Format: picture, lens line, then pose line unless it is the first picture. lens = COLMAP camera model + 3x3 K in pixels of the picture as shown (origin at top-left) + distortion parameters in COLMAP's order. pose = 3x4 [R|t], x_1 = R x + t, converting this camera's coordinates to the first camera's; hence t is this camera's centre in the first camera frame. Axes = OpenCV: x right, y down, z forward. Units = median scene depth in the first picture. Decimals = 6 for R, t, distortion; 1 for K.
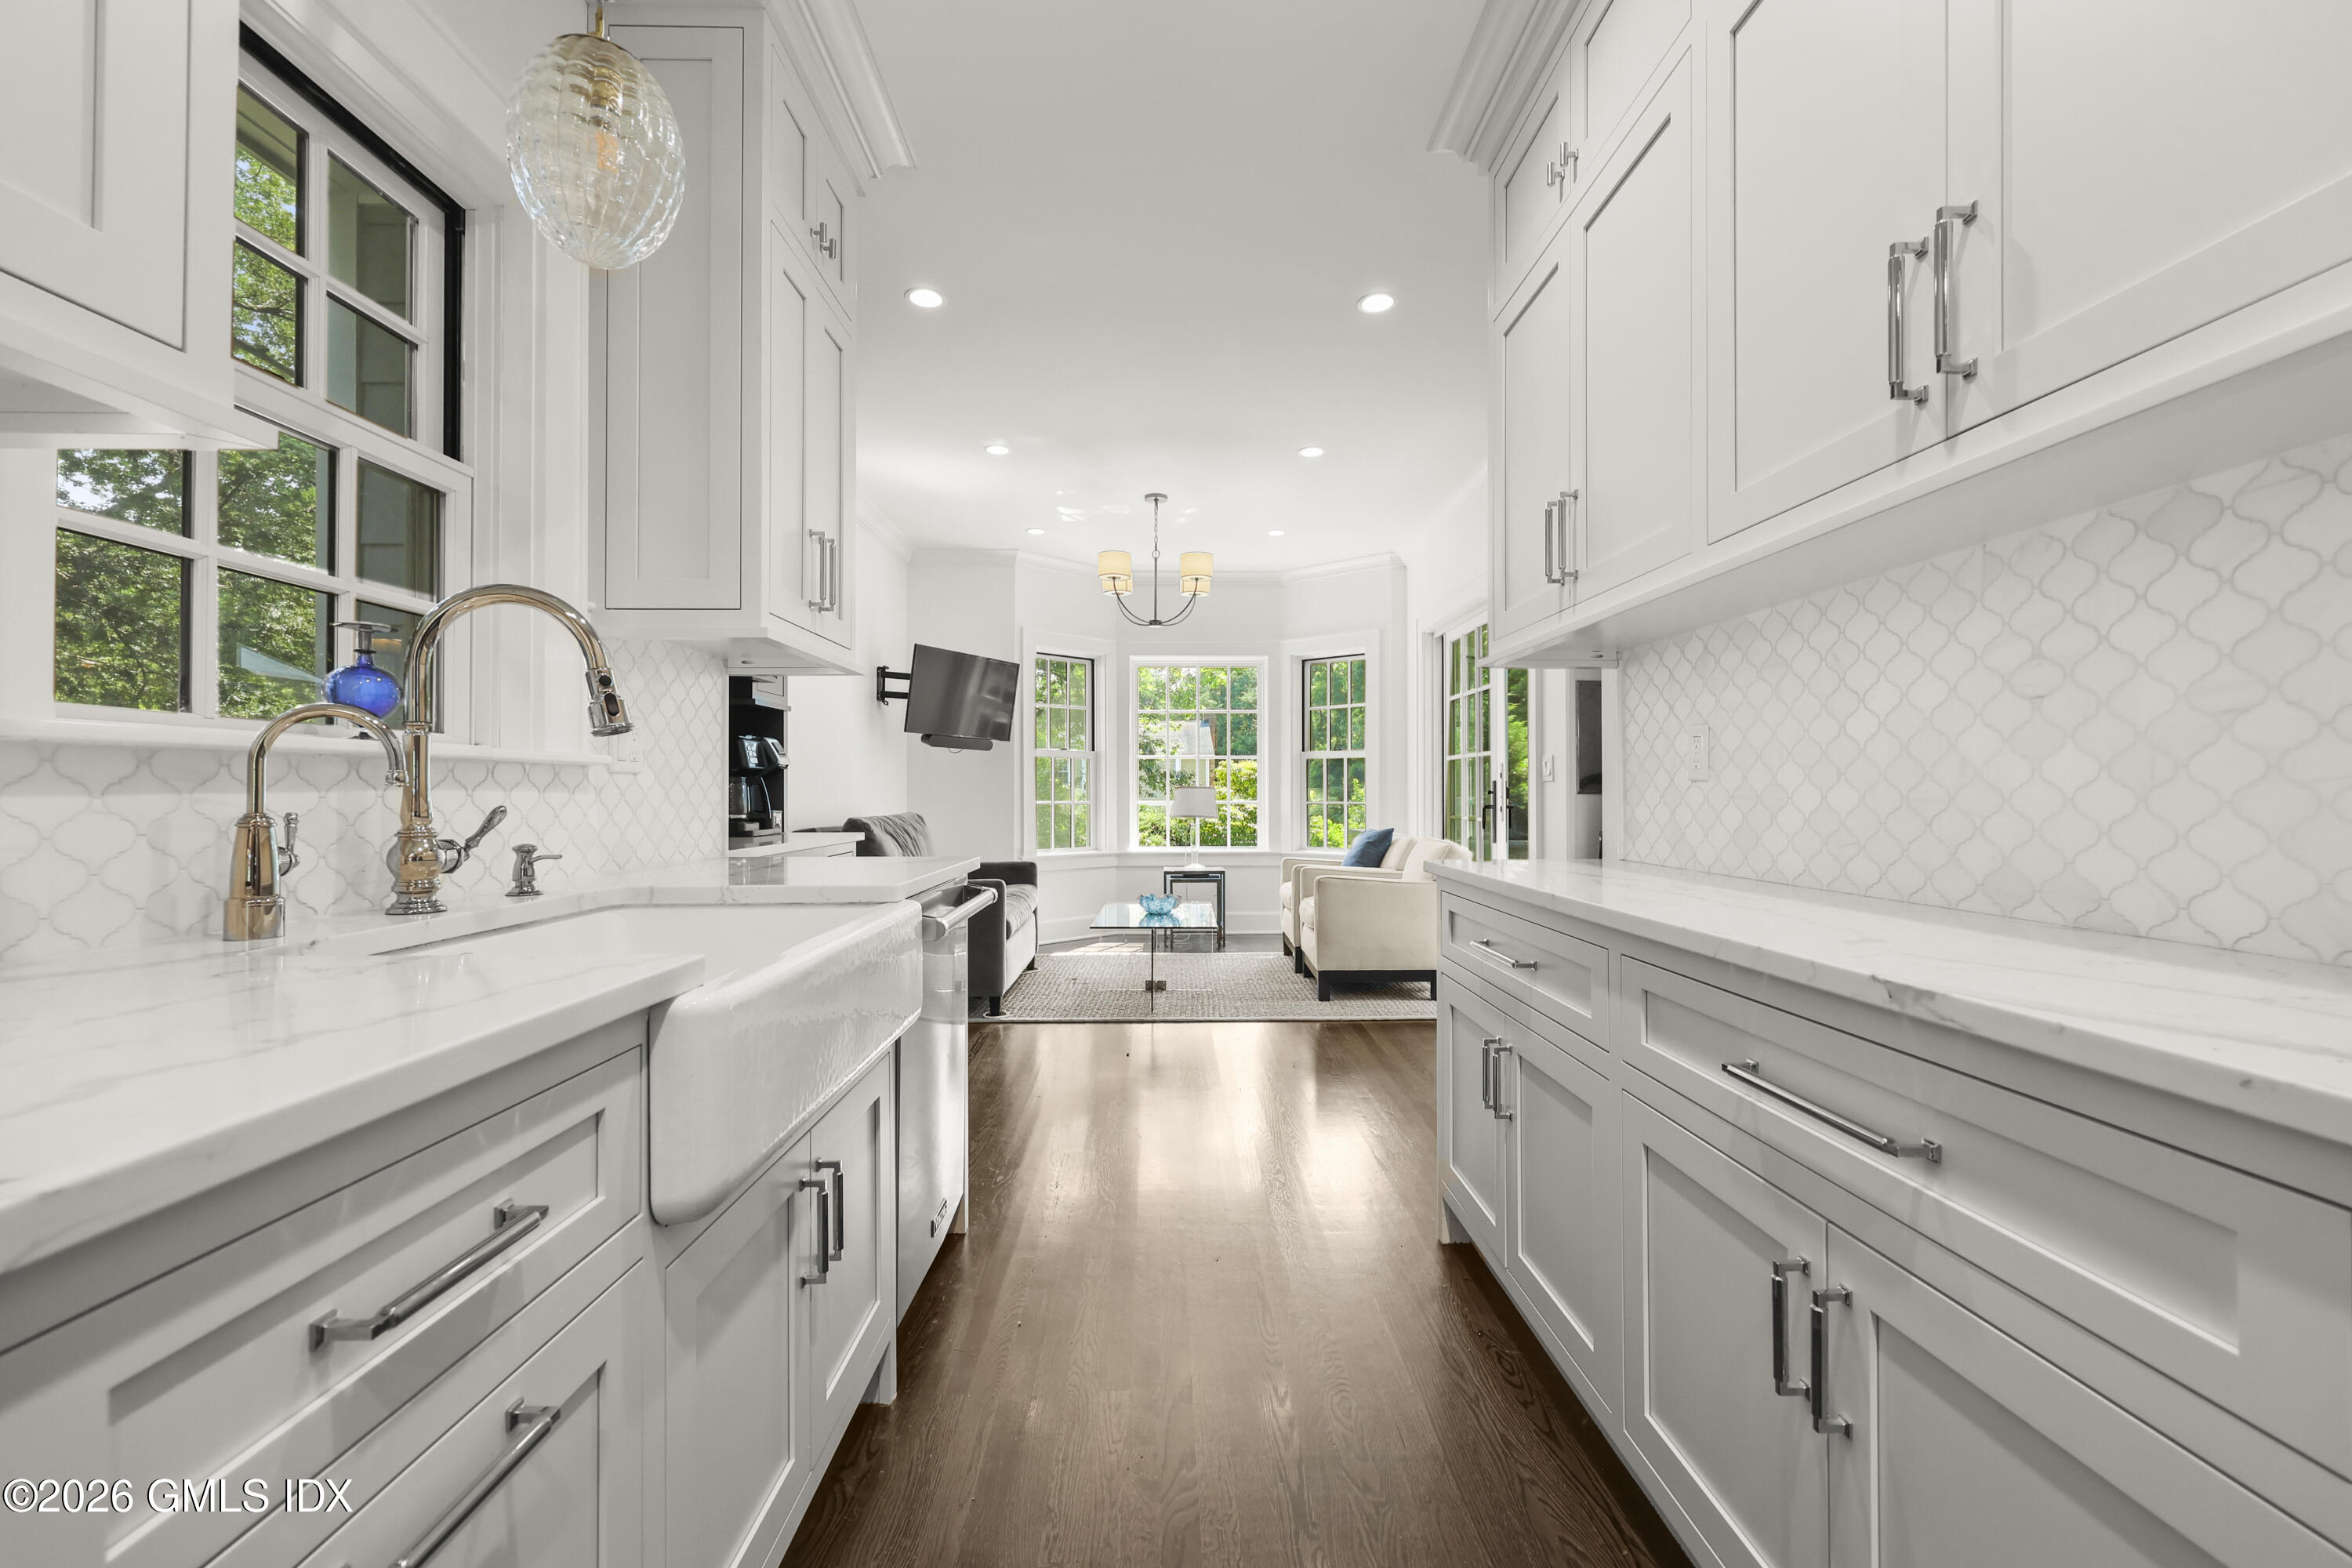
lens RADIAL K [[967.4, 0, 1176.0], [0, 967.4, 784.0], [0, 0, 1]] dist [0.000315, 0.000146]
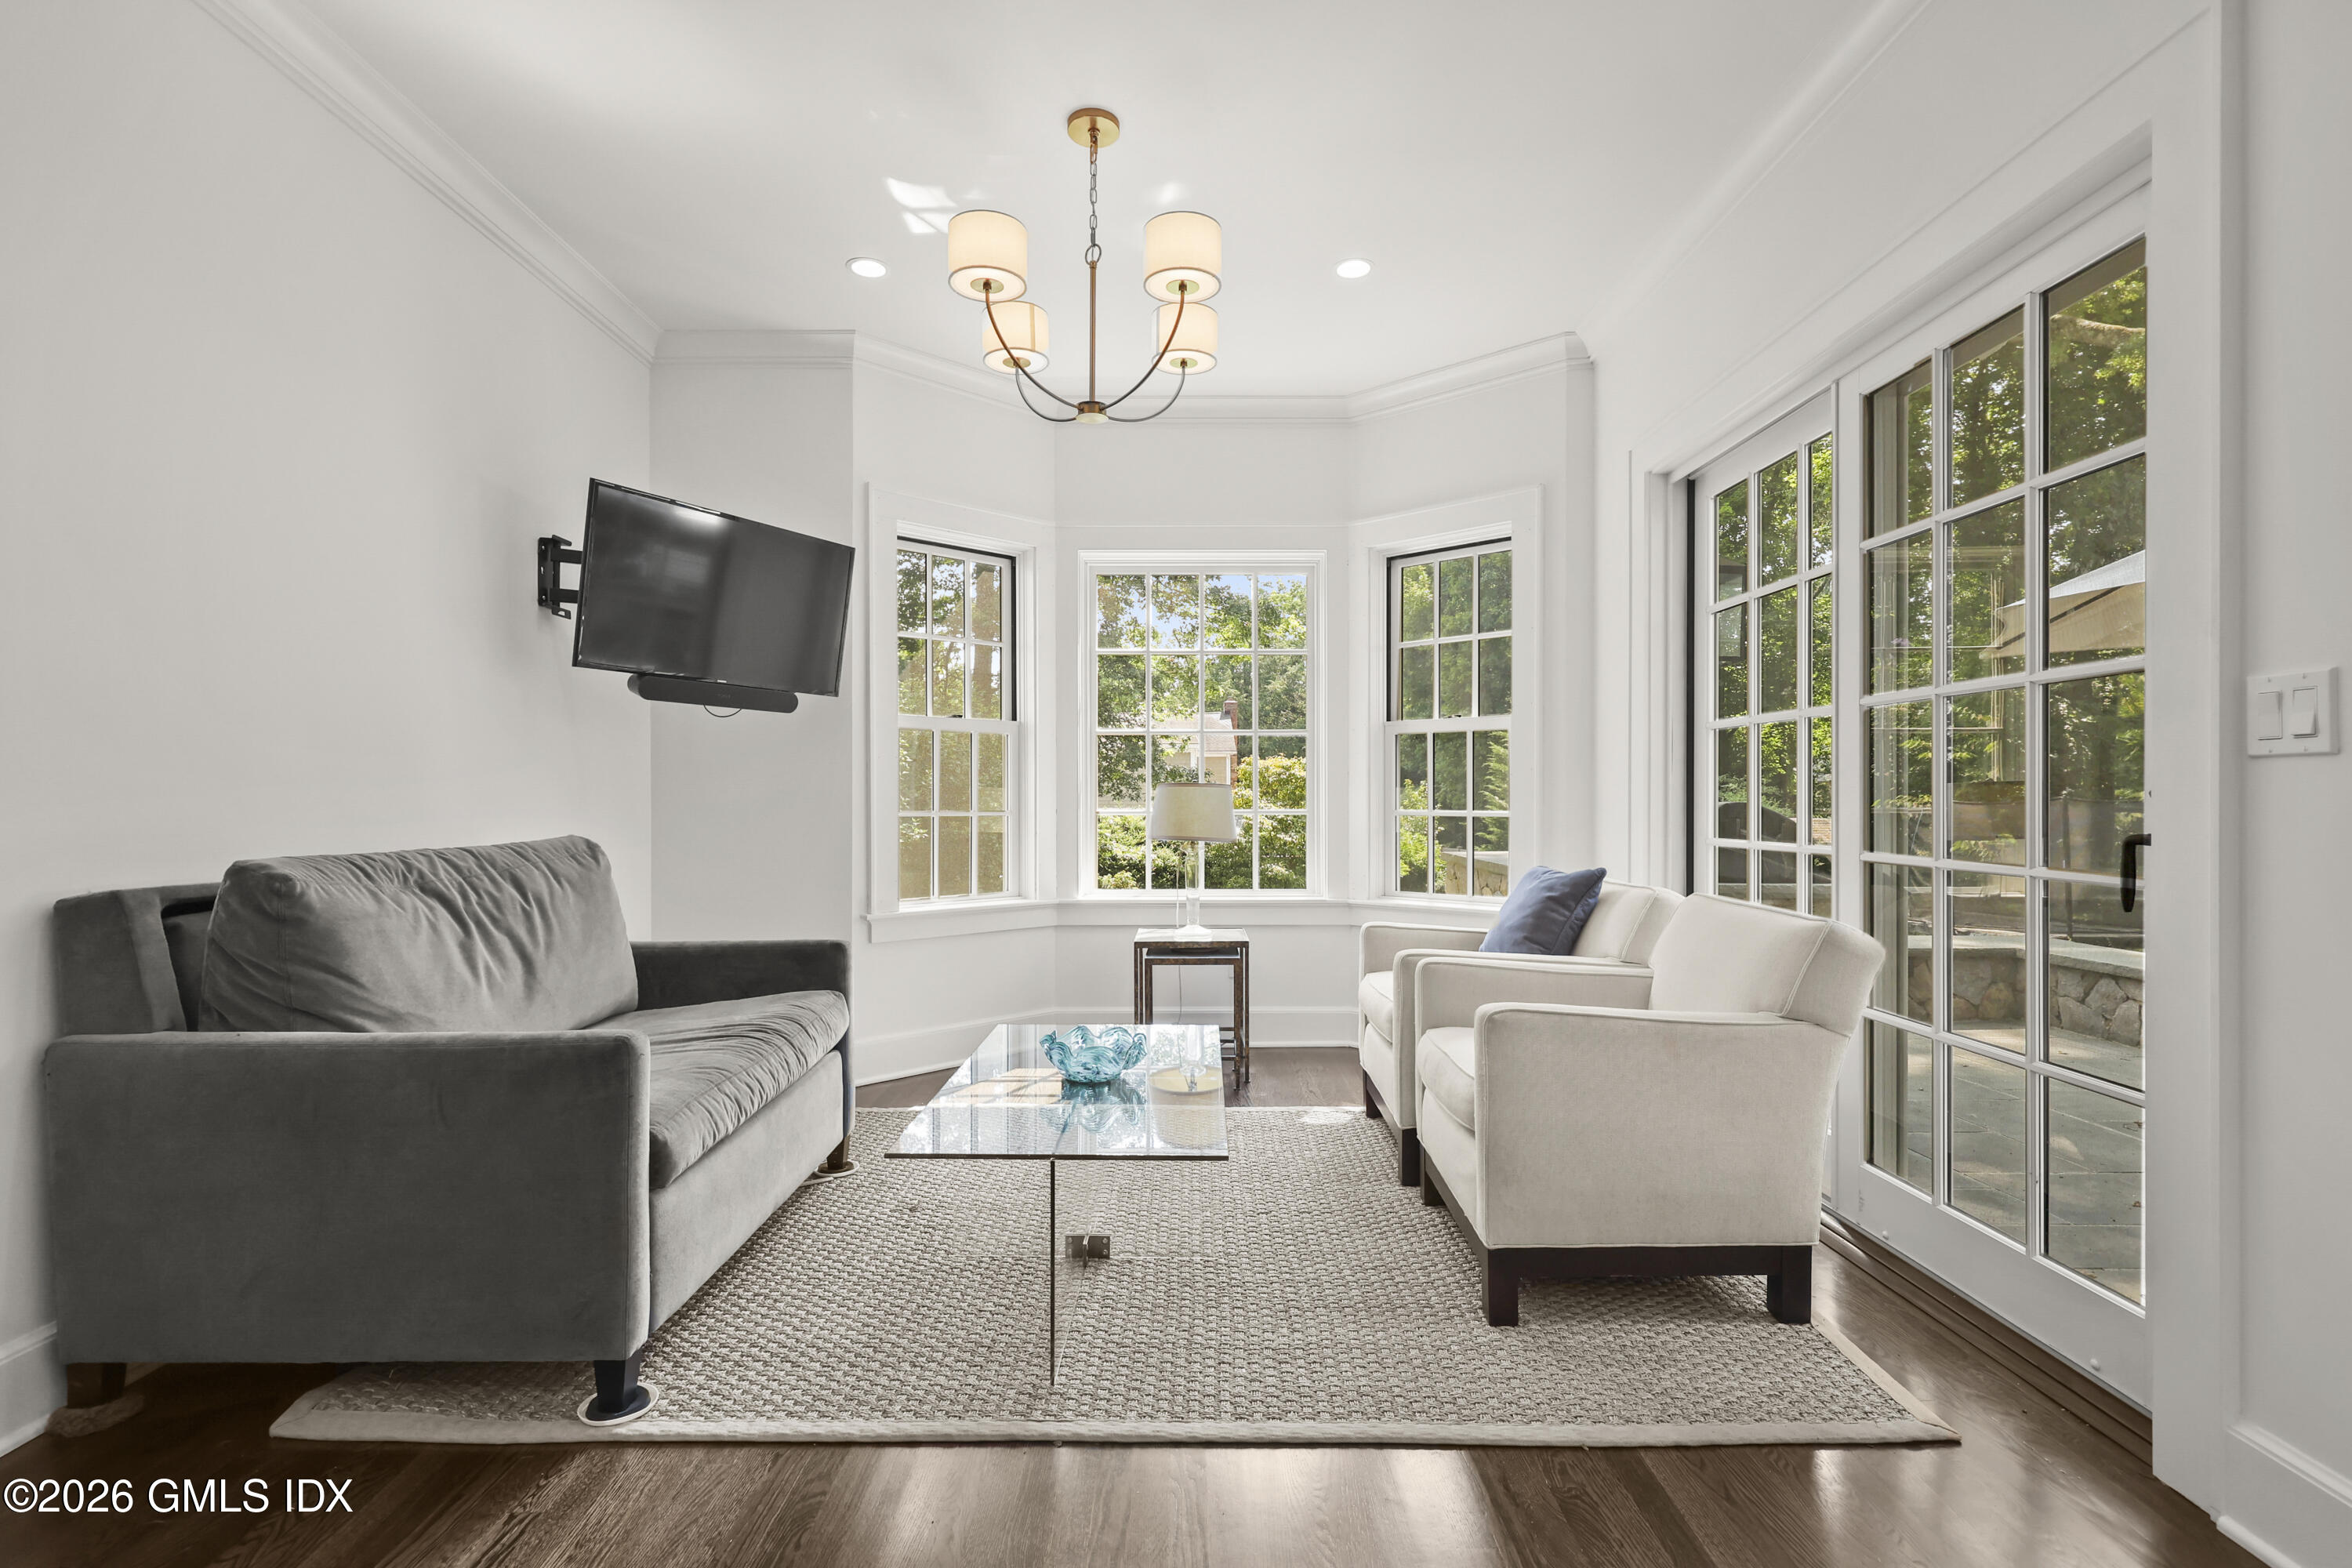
lens RADIAL K [[1083.5, 0, 1175.9], [0, 1083.5, 795.7], [0, 0, 1]] dist [-0.000873, 0.000078]
pose [[0.999855, -0.000110, -0.017008, 0.040123], [0.000257, 0.999962, 0.008658, 0.008686], [0.017007, -0.008661, 0.999818, 0.789084]]
